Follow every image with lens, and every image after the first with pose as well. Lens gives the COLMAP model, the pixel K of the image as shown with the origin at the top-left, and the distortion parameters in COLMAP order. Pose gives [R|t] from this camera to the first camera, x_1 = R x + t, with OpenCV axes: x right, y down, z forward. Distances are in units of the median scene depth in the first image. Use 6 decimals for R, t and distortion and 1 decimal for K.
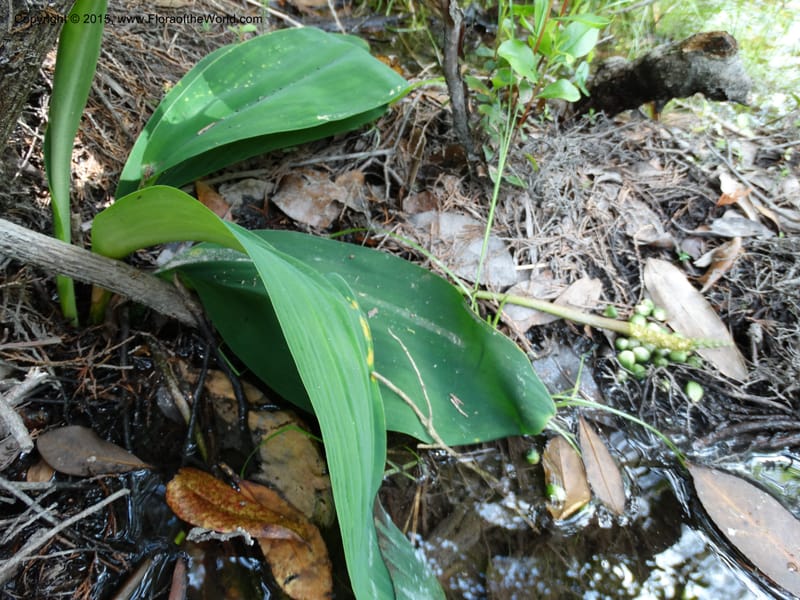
lens RADIAL K [[563.5, 0, 400.0], [0, 563.5, 300.0], [0, 0, 1]] dist [-0.002833, -0.002201]
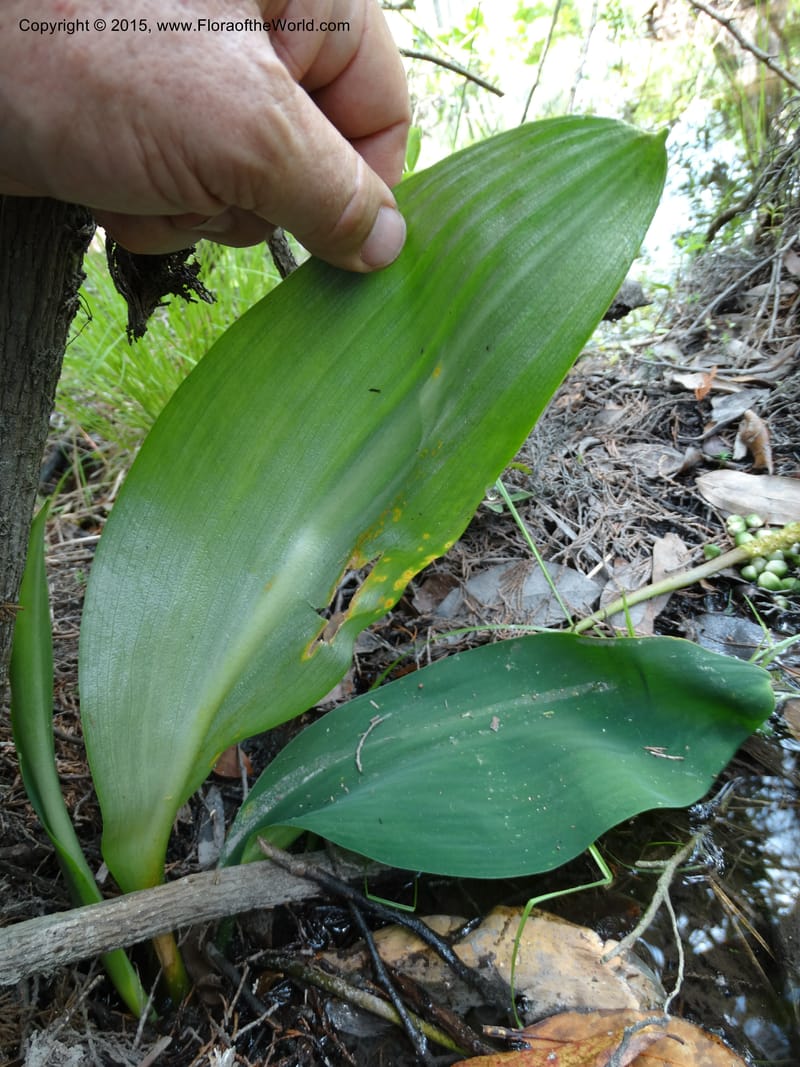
lens RADIAL K [[751.6, 0, 398.1], [0, 751.6, 535.7], [0, 0, 1]] dist [-0.002833, -0.002201]
pose [[0.799253, -0.561166, 0.215143, -0.204396], [0.600732, 0.756534, -0.258413, 0.012175], [-0.017750, 0.335781, 0.941773, -0.026563]]
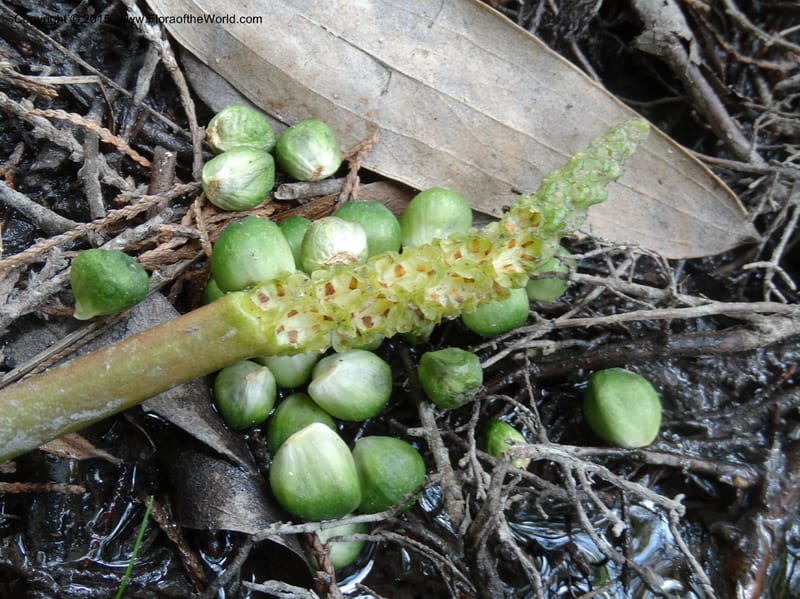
lens RADIAL K [[890.8, 0, 400.0], [0, 890.8, 299.5], [0, 0, 1]] dist [-0.062136, 0.004116]
pose [[0.691463, -0.584468, 0.424591, 0.306760], [0.441634, 0.807118, 0.391816, -0.040616], [-0.571699, -0.083413, 0.816213, 0.696968]]
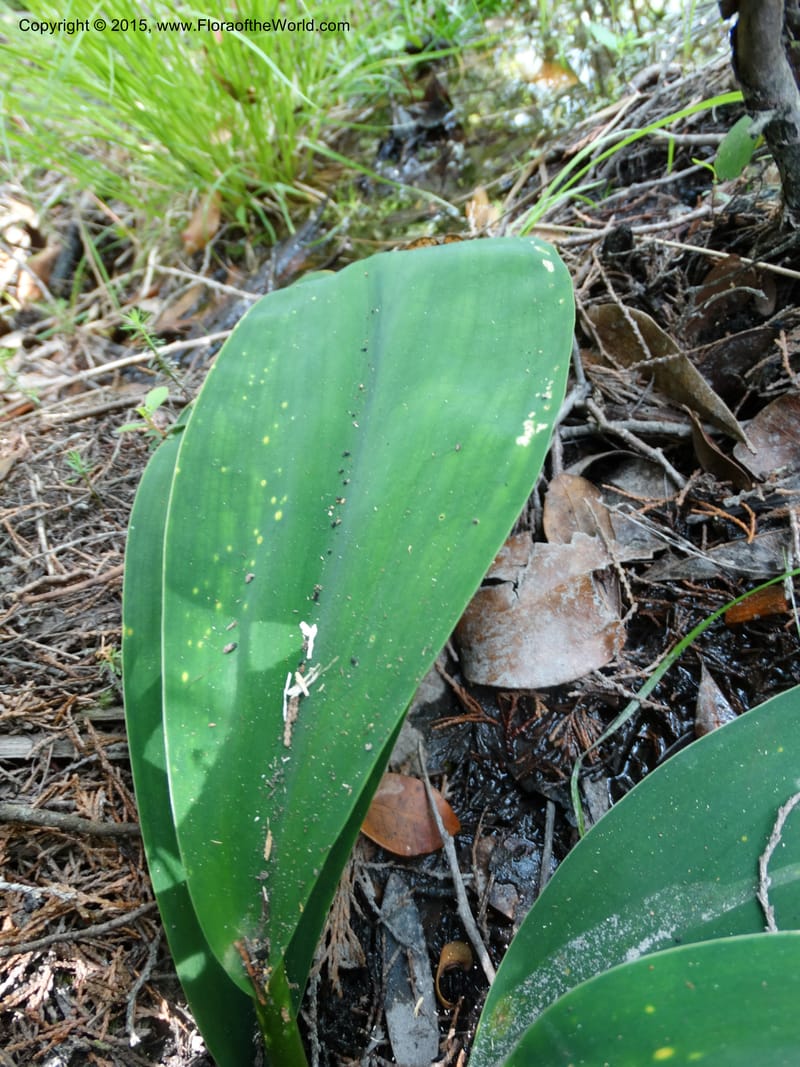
lens RADIAL K [[751.6, 0, 398.1], [0, 751.6, 535.7], [0, 0, 1]] dist [-0.002833, -0.002201]
pose [[0.750408, -0.658323, -0.059141, -0.189700], [0.652276, 0.752031, -0.094797, -0.266741], [0.106883, 0.032560, 0.993738, 0.528225]]
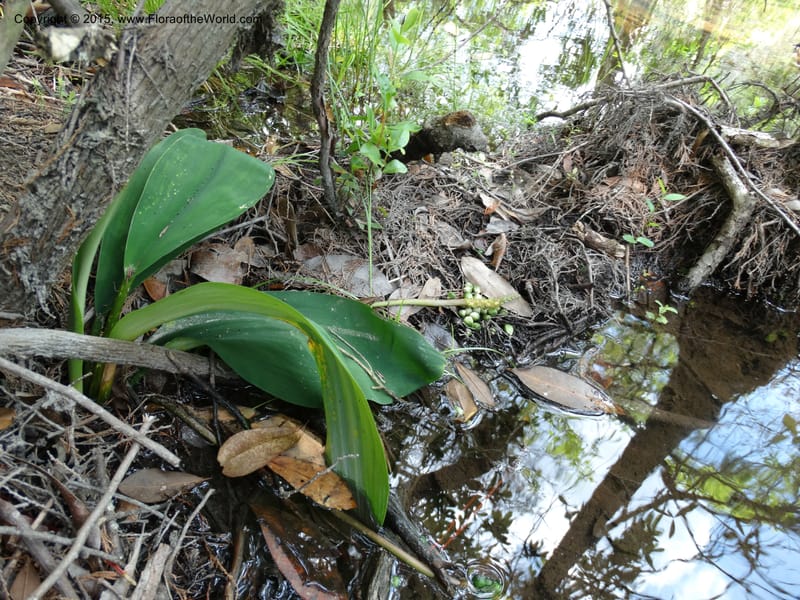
lens RADIAL K [[563.5, 0, 400.0], [0, 563.5, 300.0], [0, 0, 1]] dist [-0.002833, -0.002201]
pose [[0.889986, -0.234961, 0.390792, -0.360165], [0.247012, 0.968807, 0.019945, -0.032073], [-0.383289, 0.078780, 0.920263, -0.382735]]
